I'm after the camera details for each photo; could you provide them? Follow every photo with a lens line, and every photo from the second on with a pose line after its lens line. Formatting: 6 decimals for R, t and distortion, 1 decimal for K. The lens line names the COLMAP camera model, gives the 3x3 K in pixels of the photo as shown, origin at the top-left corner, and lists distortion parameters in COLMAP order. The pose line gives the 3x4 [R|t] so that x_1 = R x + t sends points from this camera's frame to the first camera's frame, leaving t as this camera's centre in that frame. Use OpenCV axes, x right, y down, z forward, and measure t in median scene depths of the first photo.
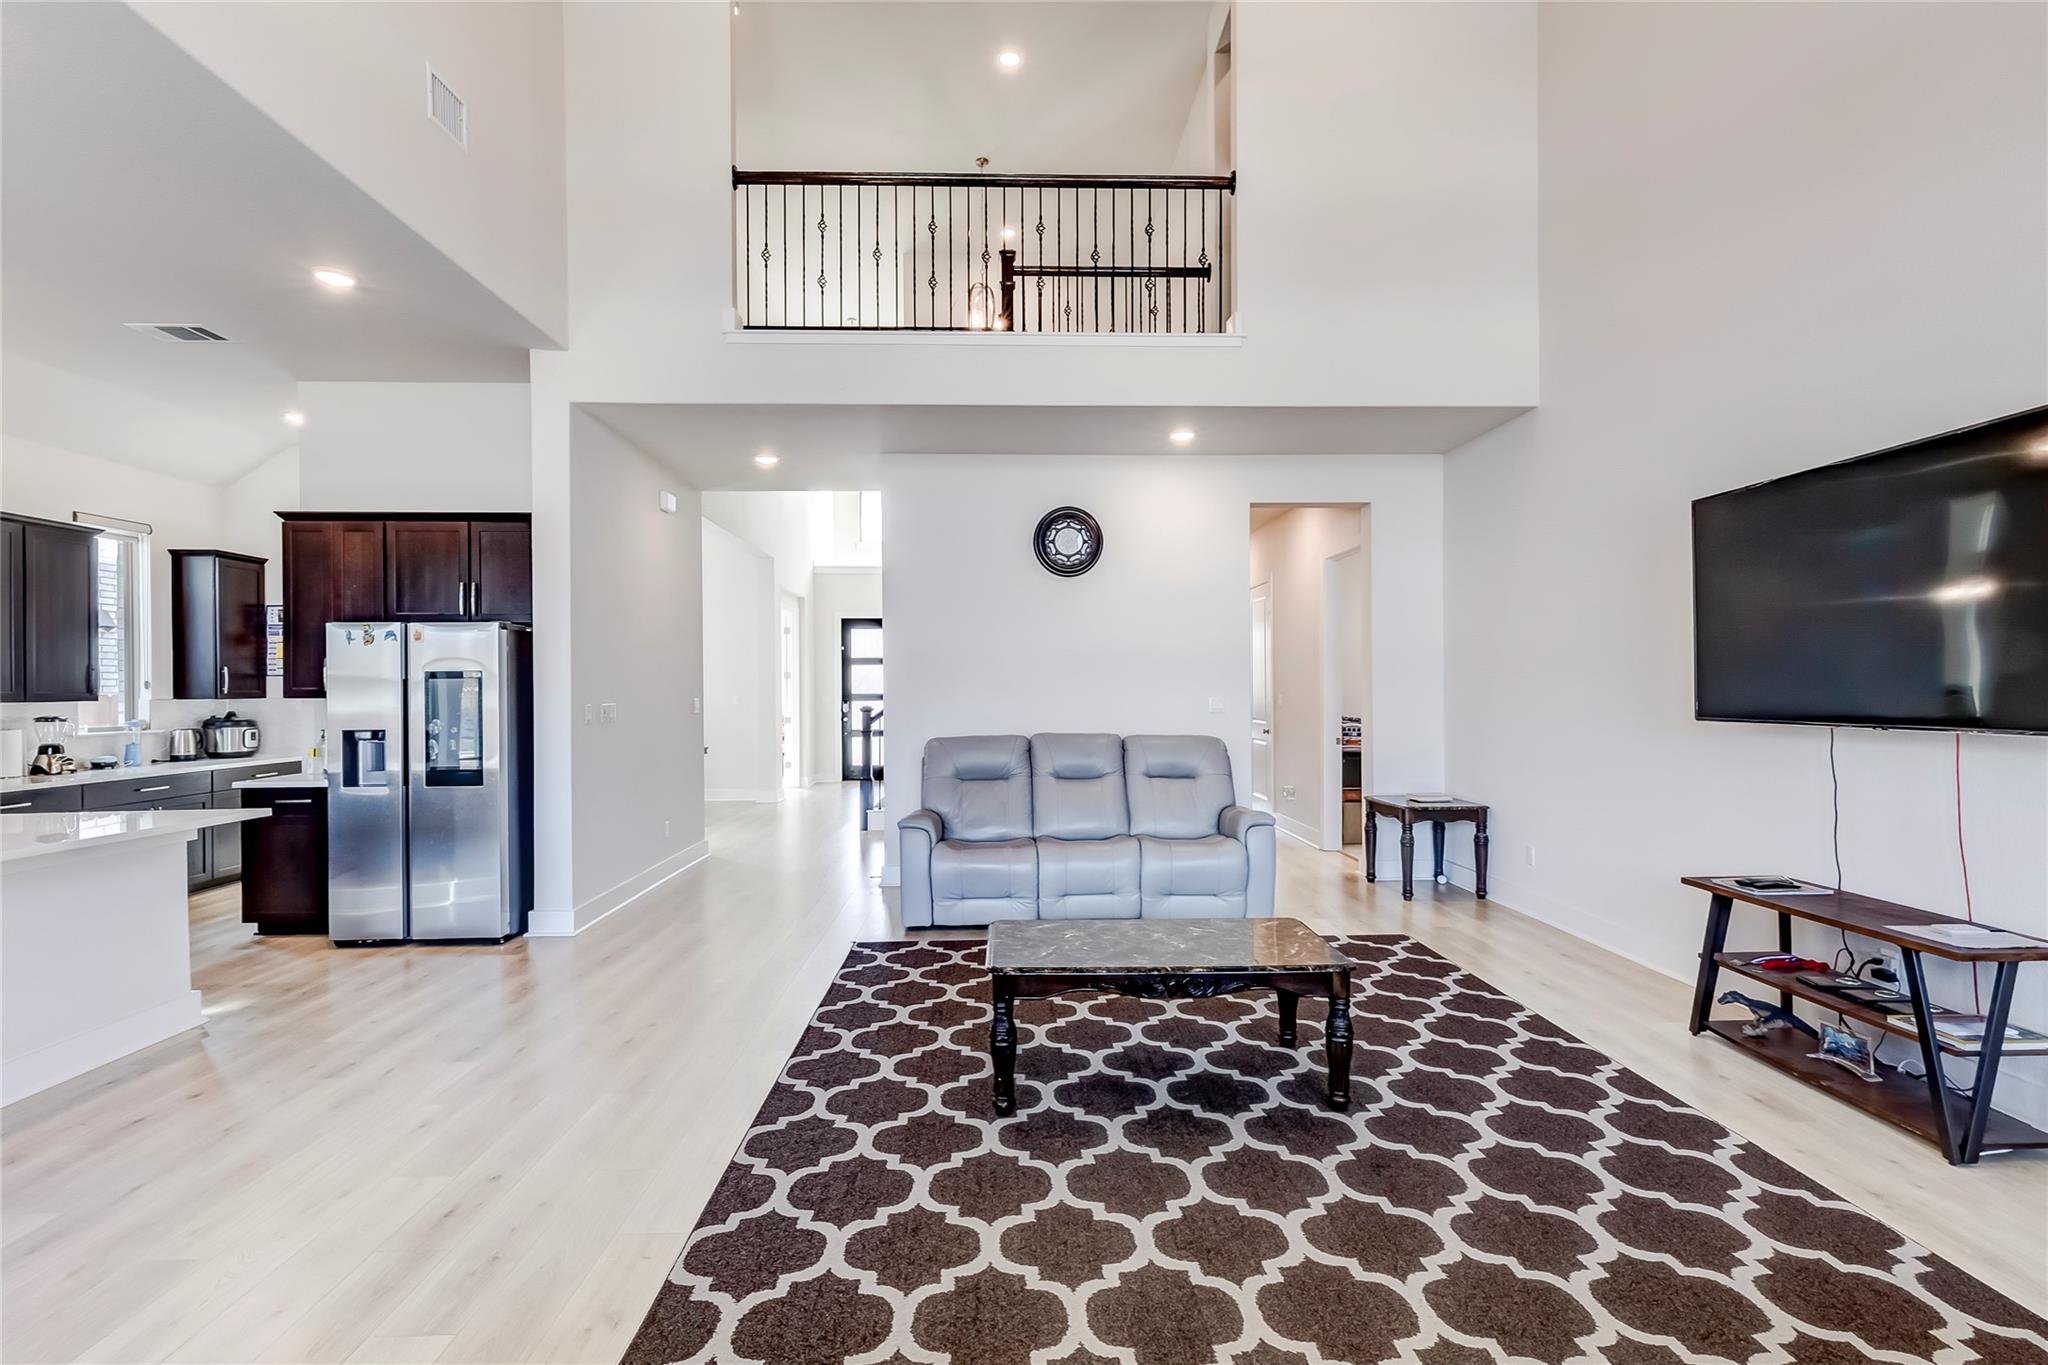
lens RADIAL K [[924.3, 0, 1021.6], [0, 924.3, 686.0], [0, 0, 1]] dist [0.005132, -0.002215]
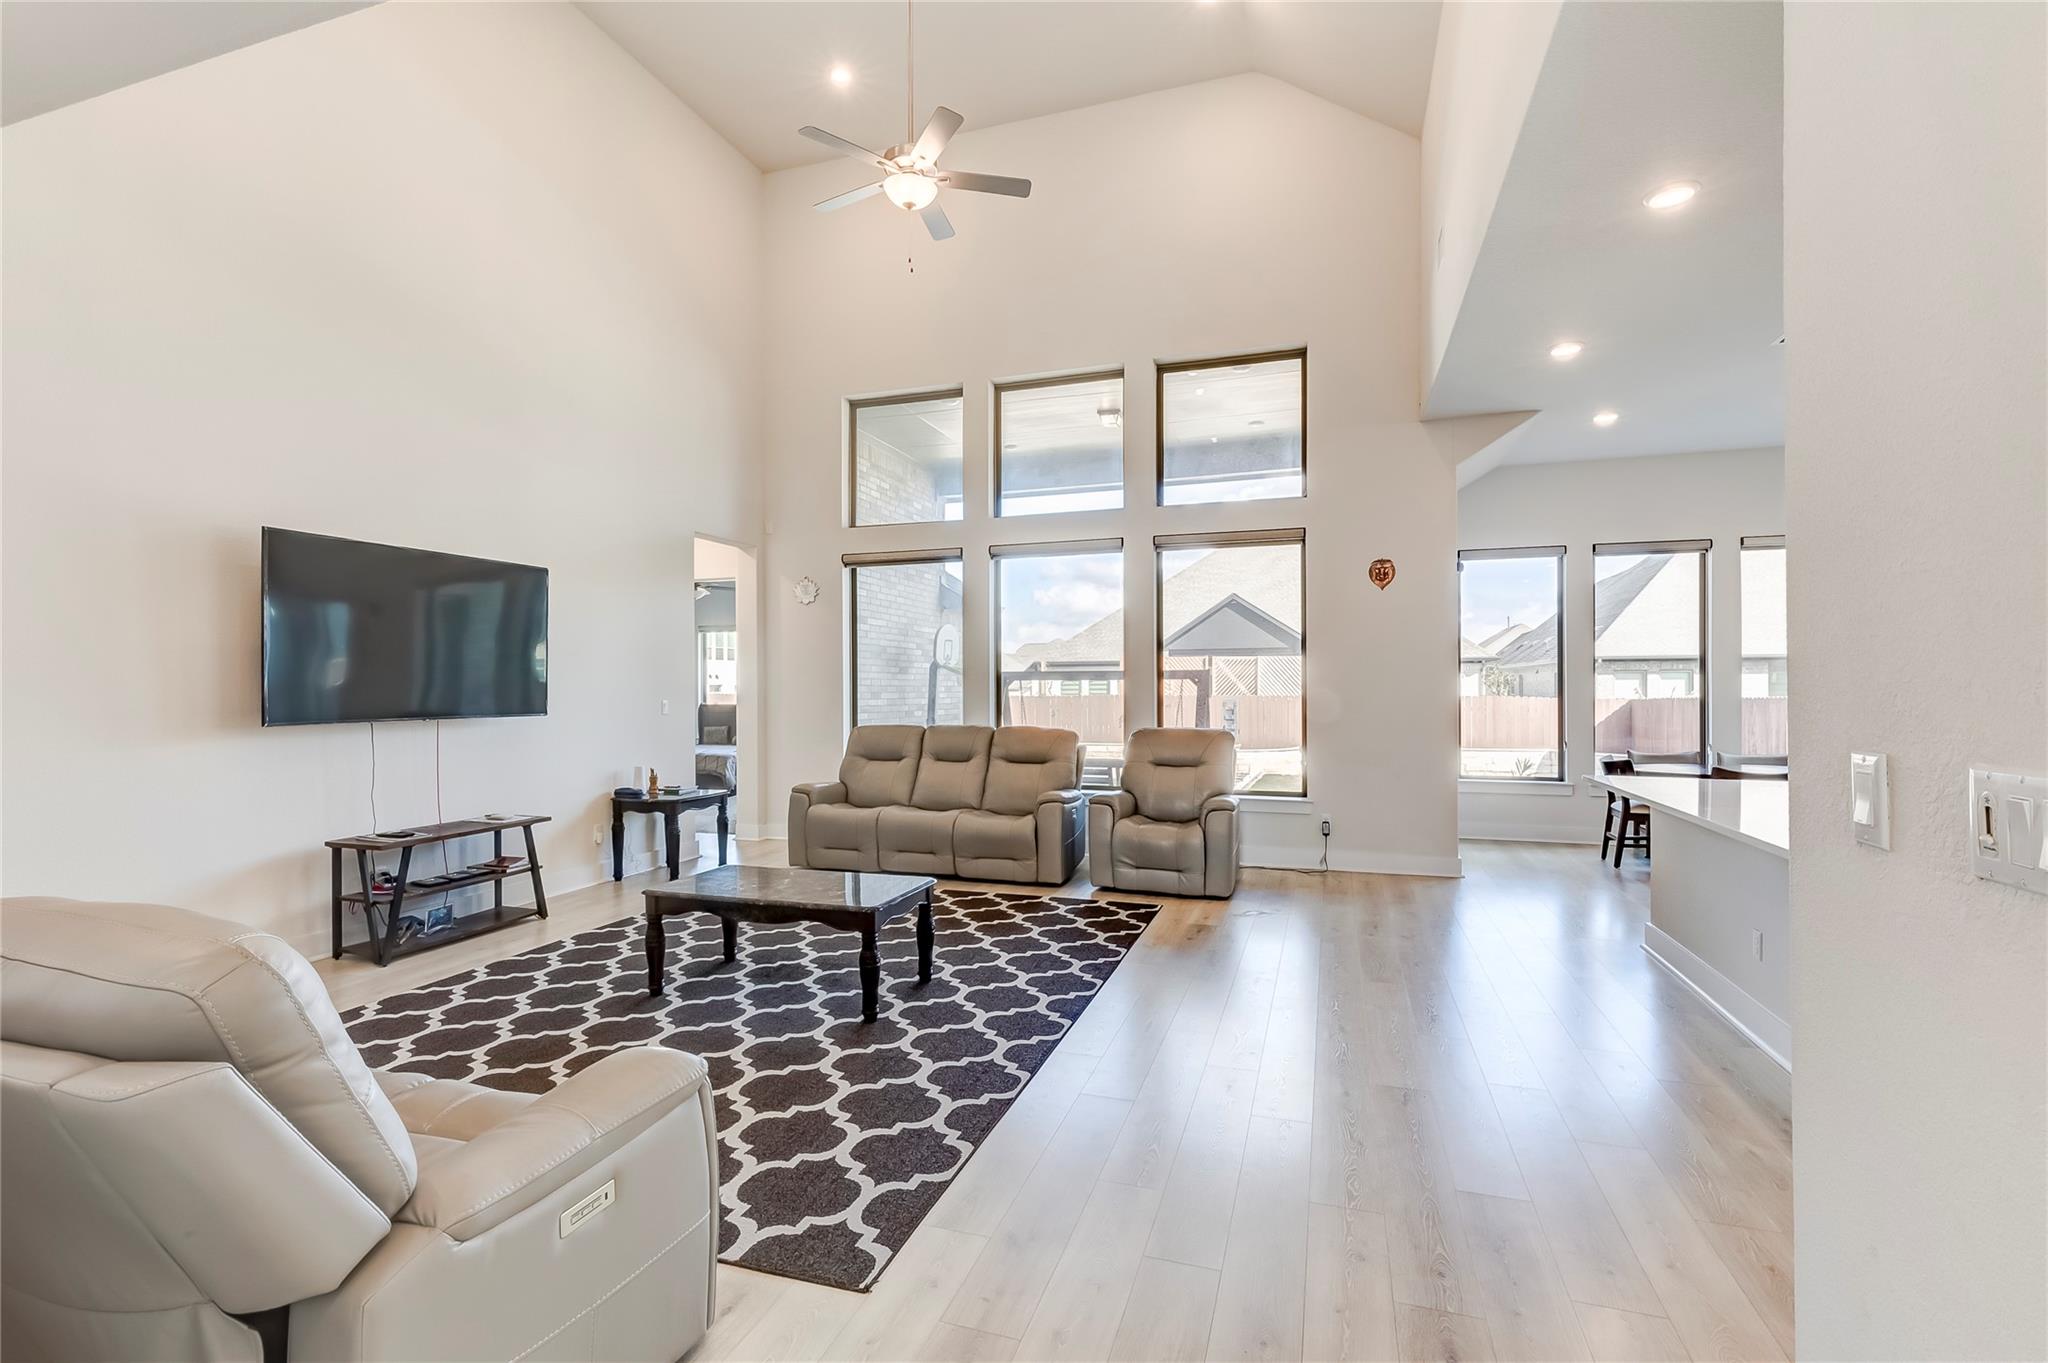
lens RADIAL K [[924.3, 0, 1022.2], [0, 924.3, 687.3], [0, 0, 1]] dist [0.005132, -0.002215]
pose [[-0.938841, 0.012535, 0.344122, -0.378298], [0.012063, 0.999921, -0.003514, 0.003882], [-0.344139, 0.000852, -0.938918, 1.310232]]
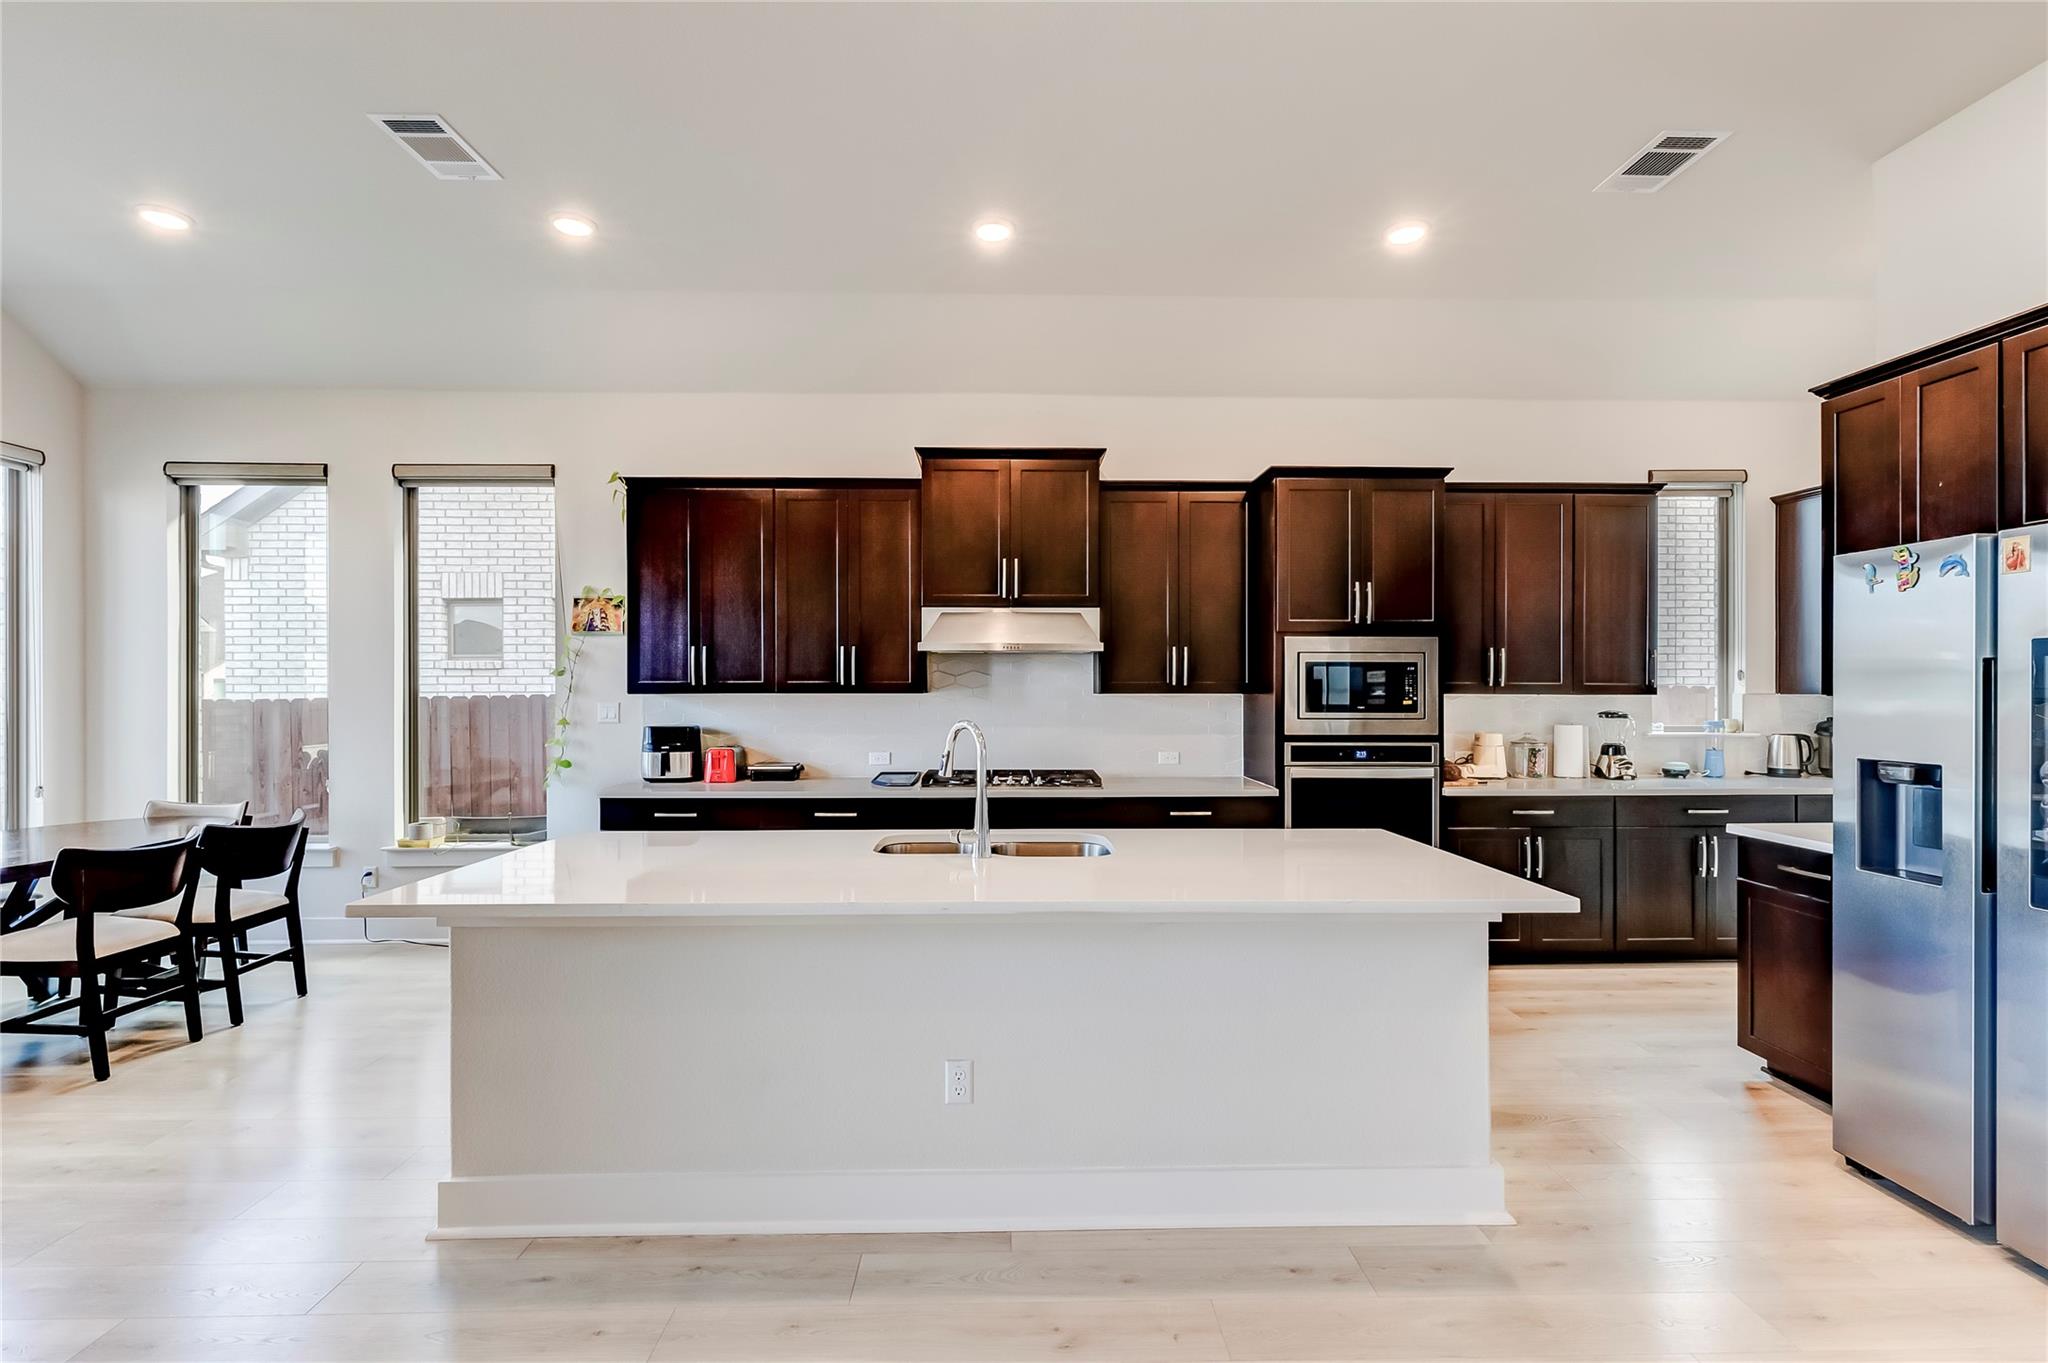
lens RADIAL K [[924.3, 0, 1026.1], [0, 924.3, 685.6], [0, 0, 1]] dist [0.005132, -0.002215]
pose [[-0.004140, 0.006177, -0.999972, -0.201439], [0.001592, 0.999980, 0.006170, 0.002603], [0.999990, -0.001566, -0.004150, 0.508405]]
